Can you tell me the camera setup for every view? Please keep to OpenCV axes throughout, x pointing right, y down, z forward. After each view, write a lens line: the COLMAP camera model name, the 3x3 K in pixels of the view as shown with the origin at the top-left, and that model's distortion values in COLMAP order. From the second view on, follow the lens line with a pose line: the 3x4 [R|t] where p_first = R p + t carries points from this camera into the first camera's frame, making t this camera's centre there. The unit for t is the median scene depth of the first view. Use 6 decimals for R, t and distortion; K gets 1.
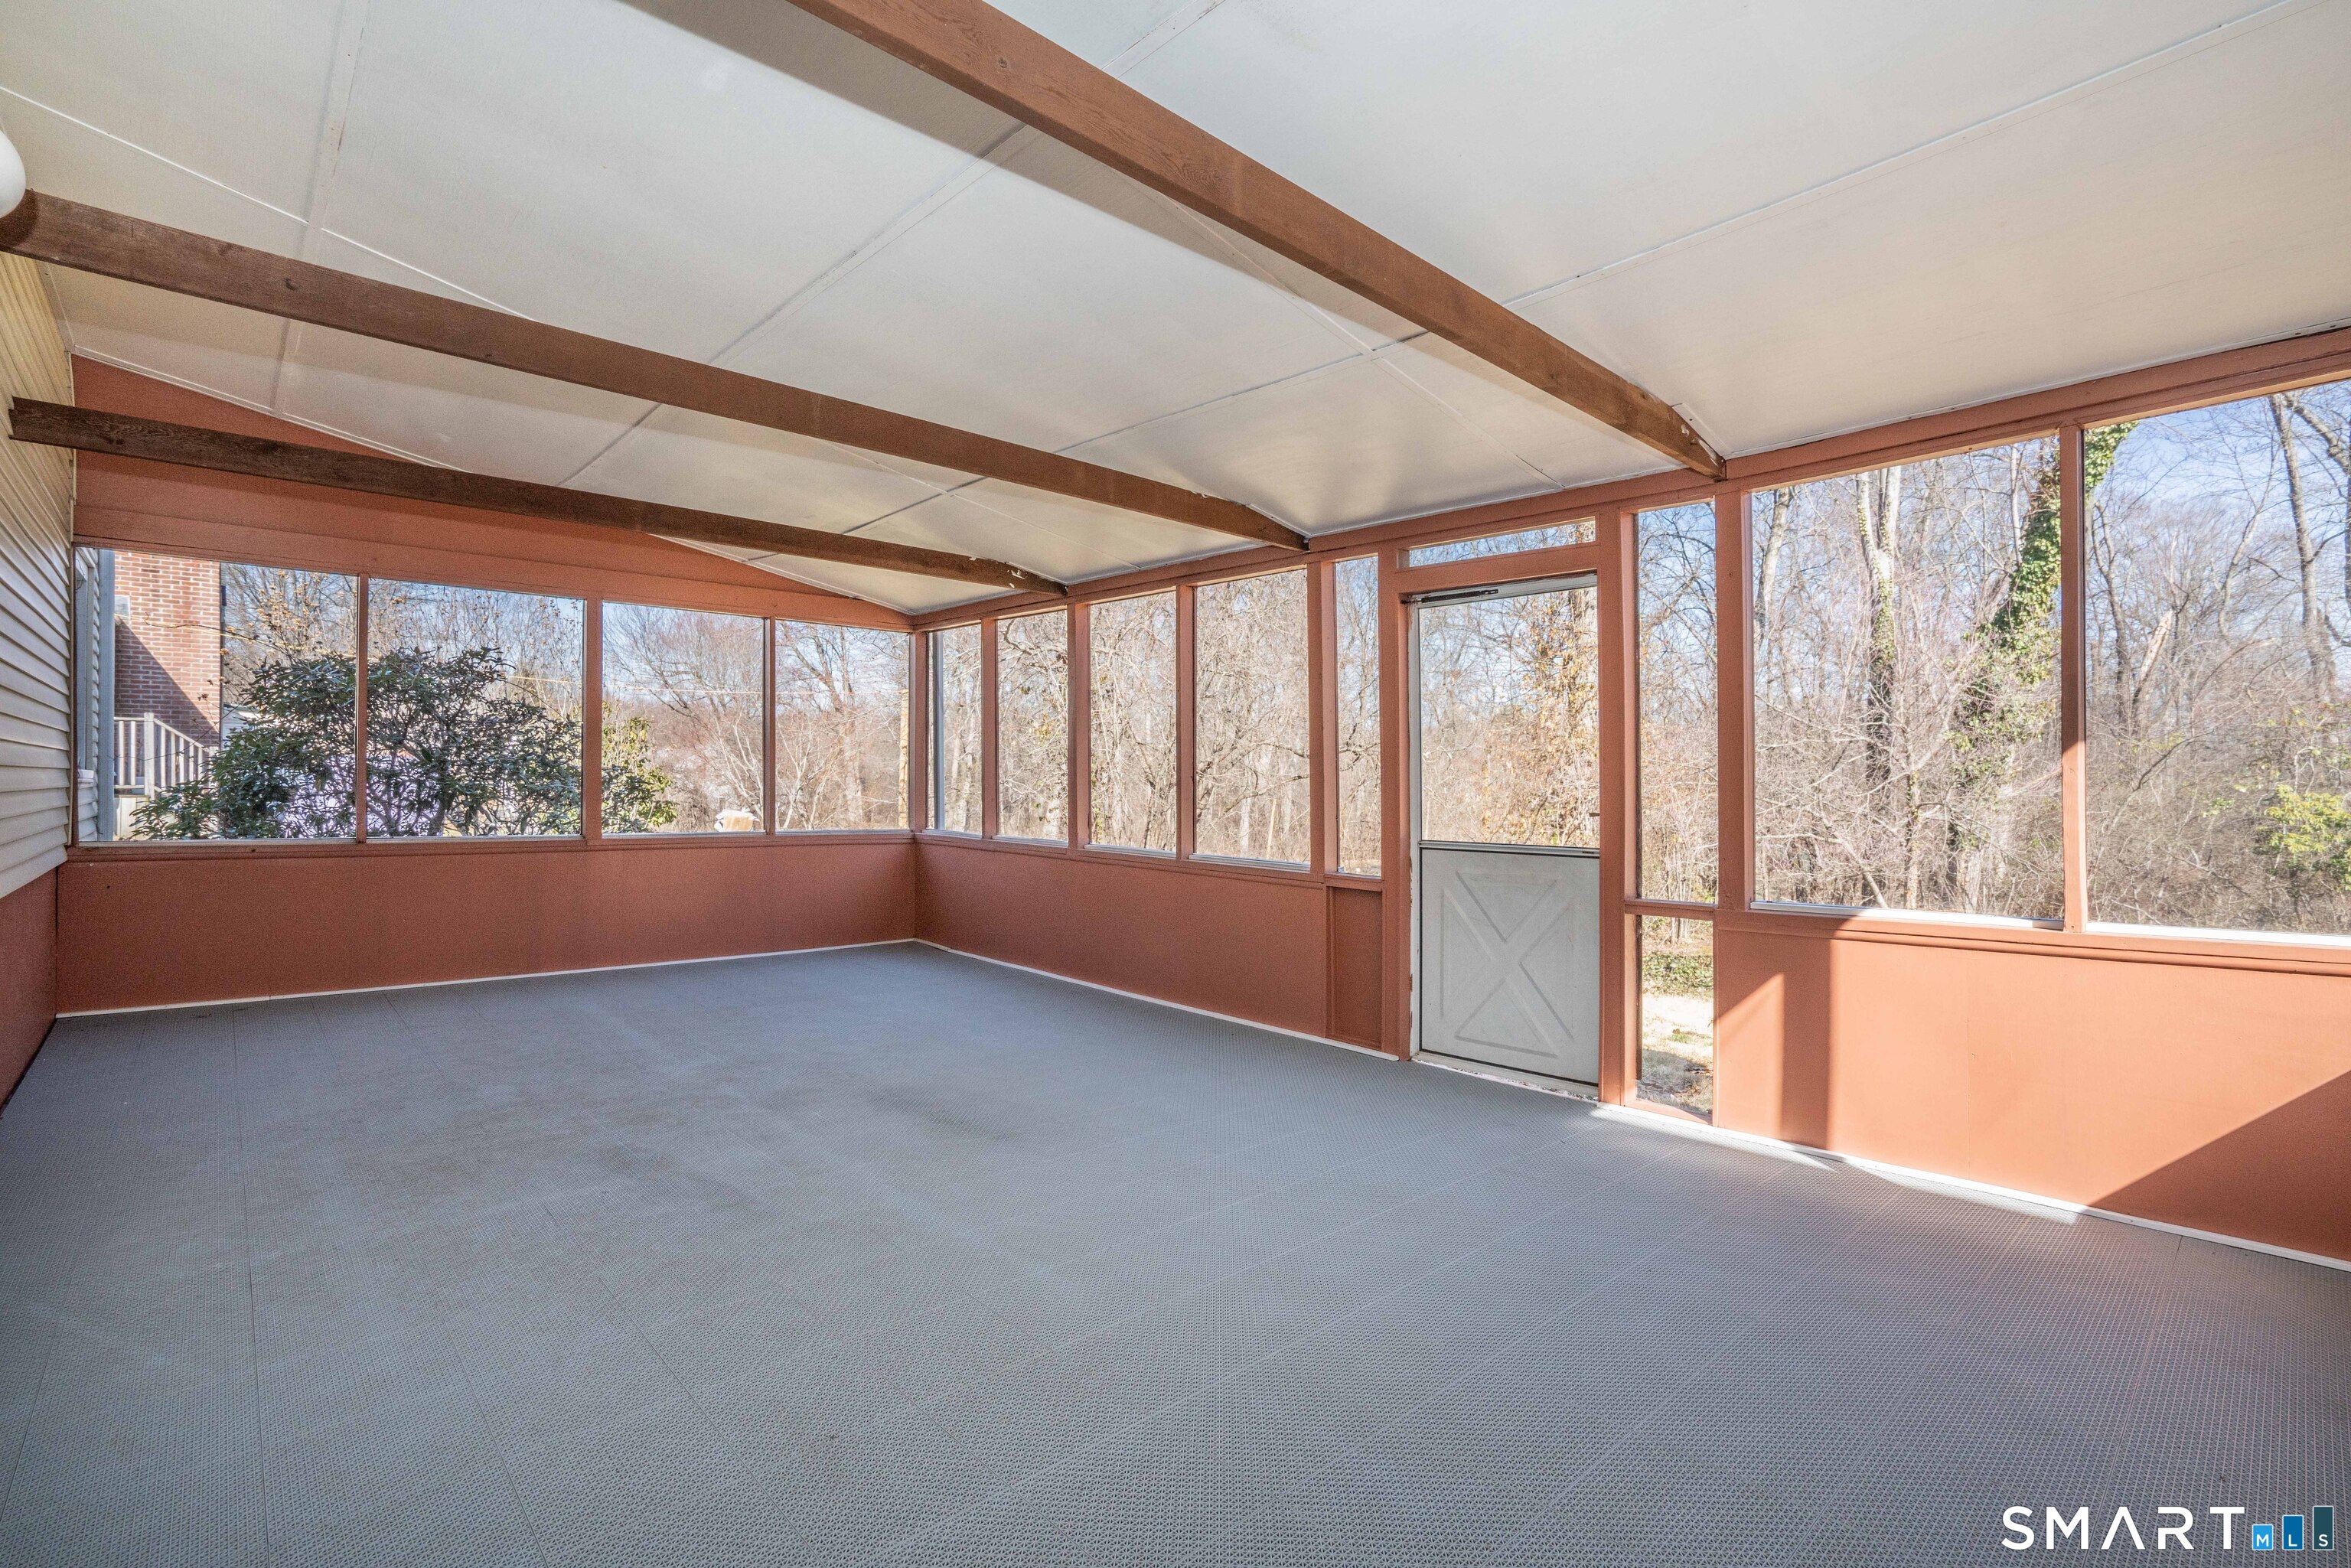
lens RADIAL K [[1081.8, 0, 1172.7], [0, 1081.8, 776.5], [0, 0, 1]] dist [-0.071377, 0.031910]
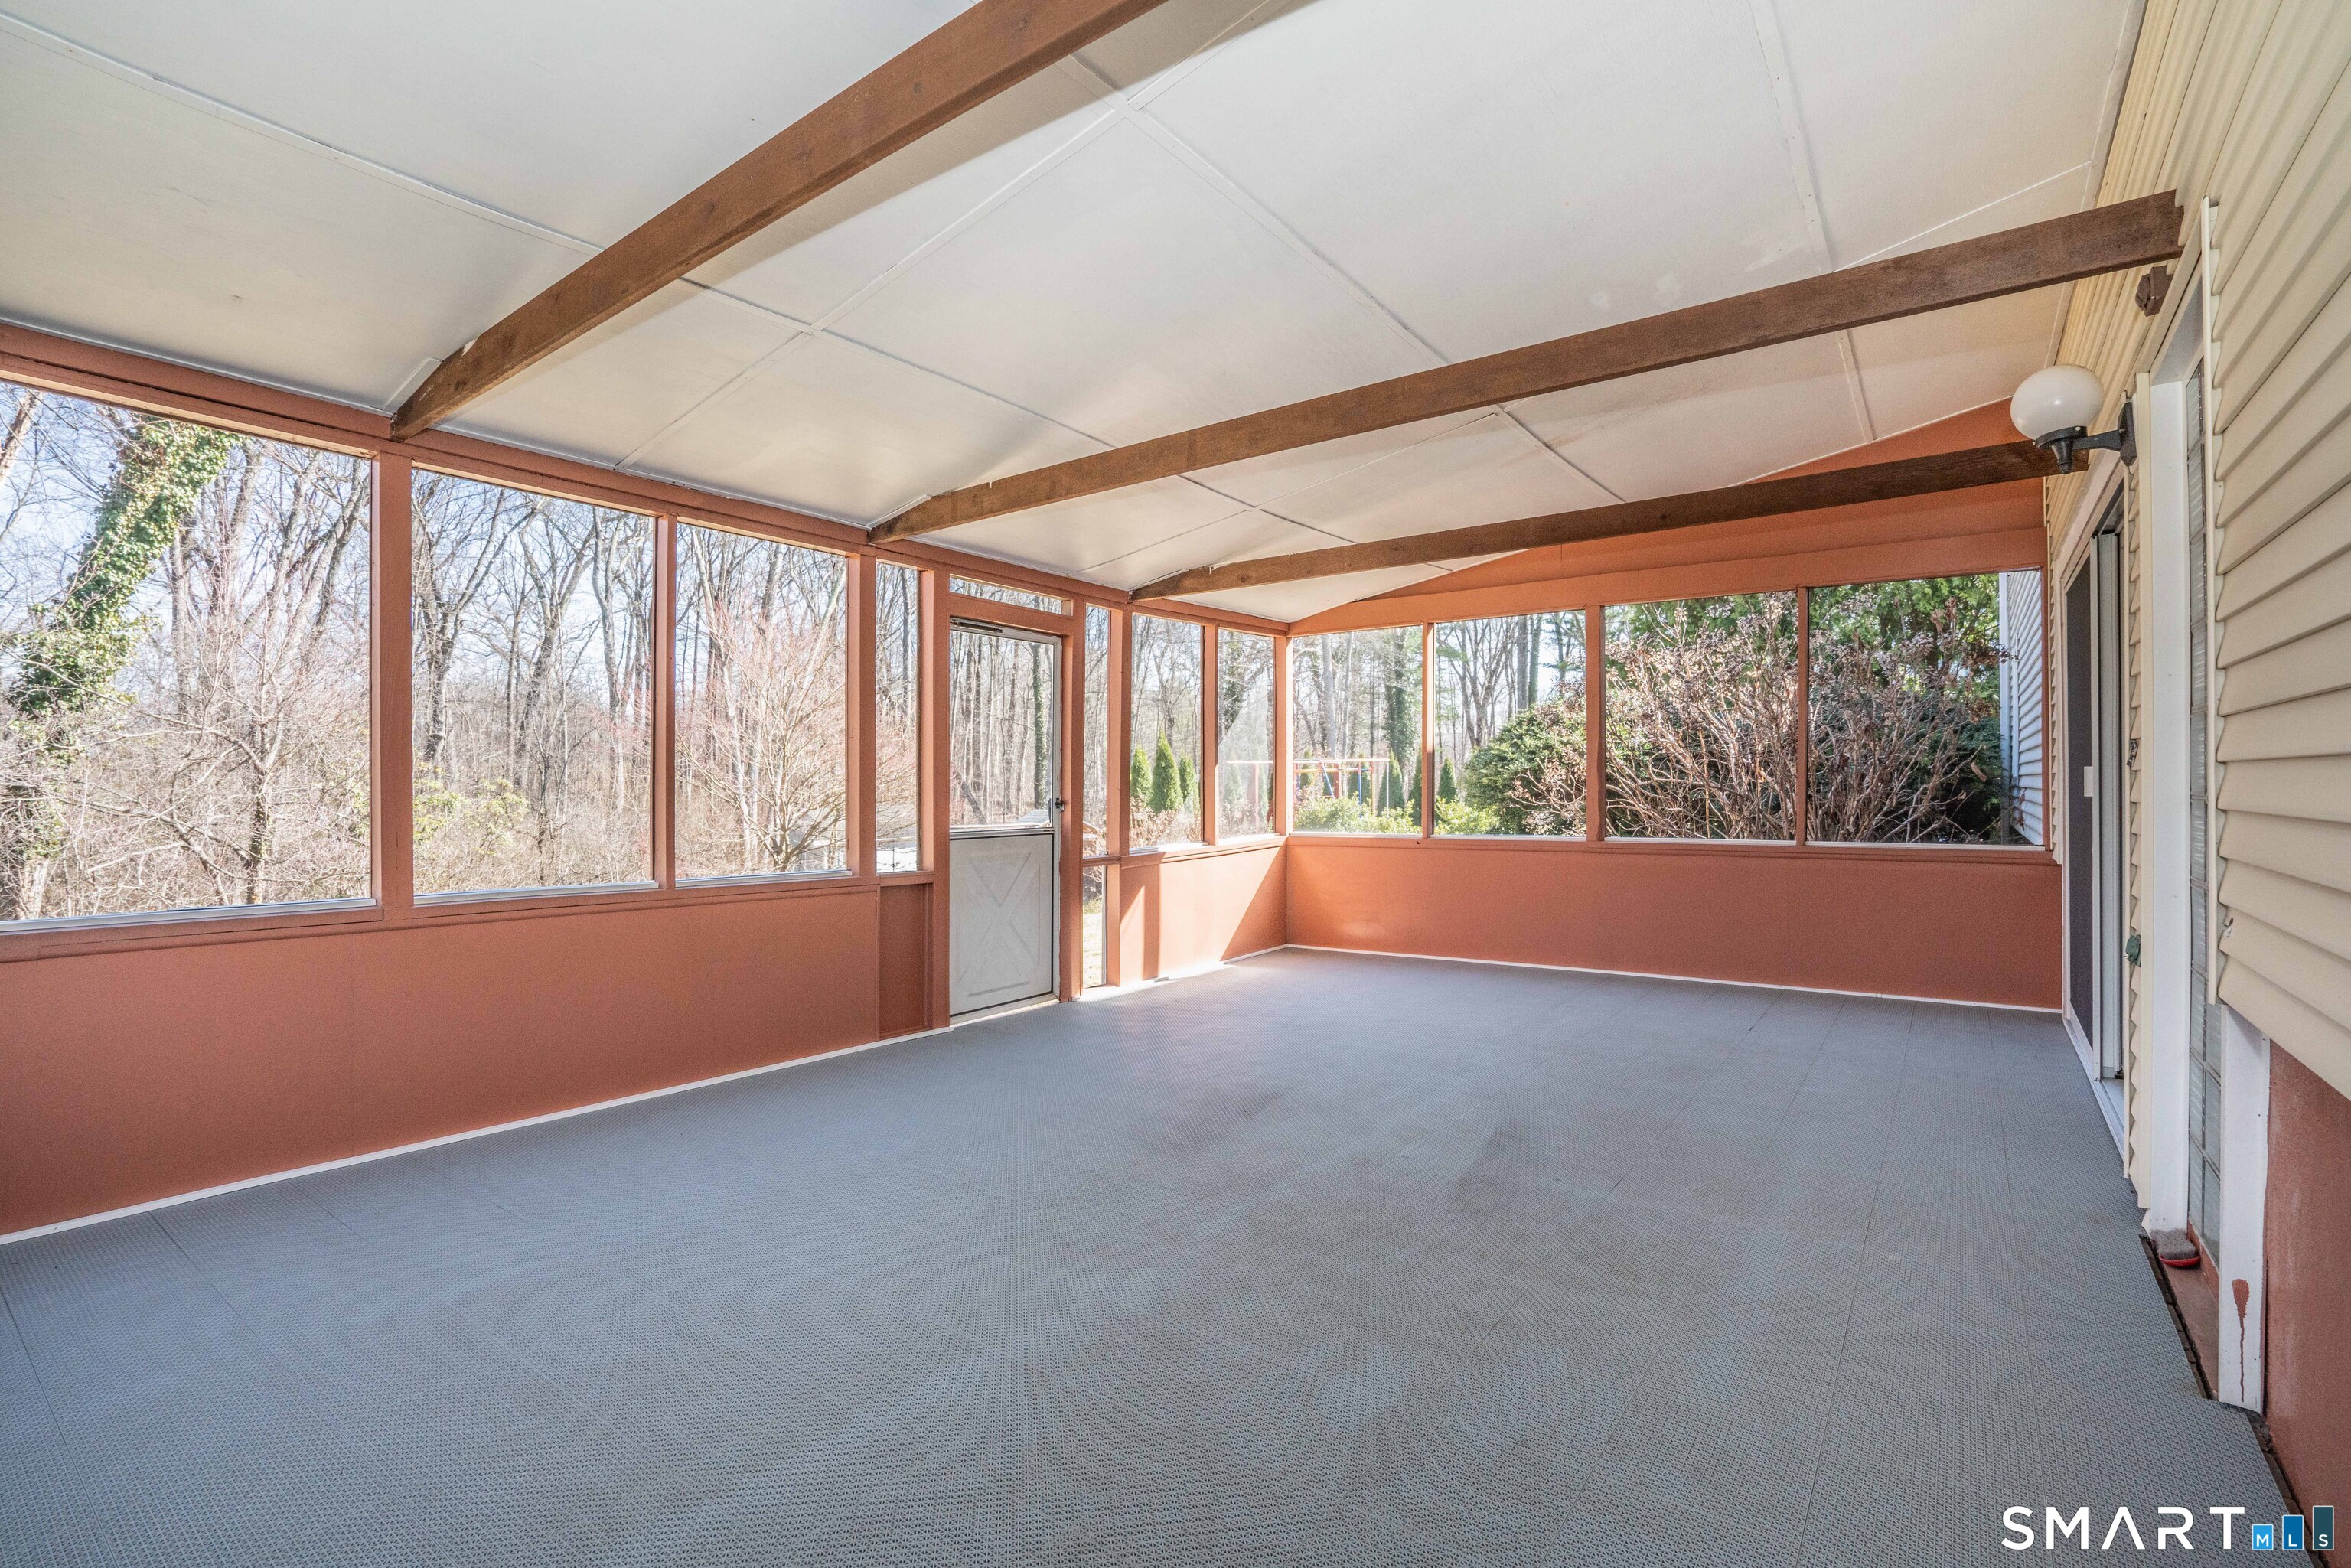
lens RADIAL K [[1081.8, 0, 1172.7], [0, 1081.8, 776.5], [0, 0, 1]] dist [-0.071377, 0.031910]
pose [[-0.183951, 0.000325, 0.982935, -1.006130], [-0.002650, 0.999996, -0.000826, 0.000155], [-0.982932, -0.002757, -0.183949, 1.052598]]
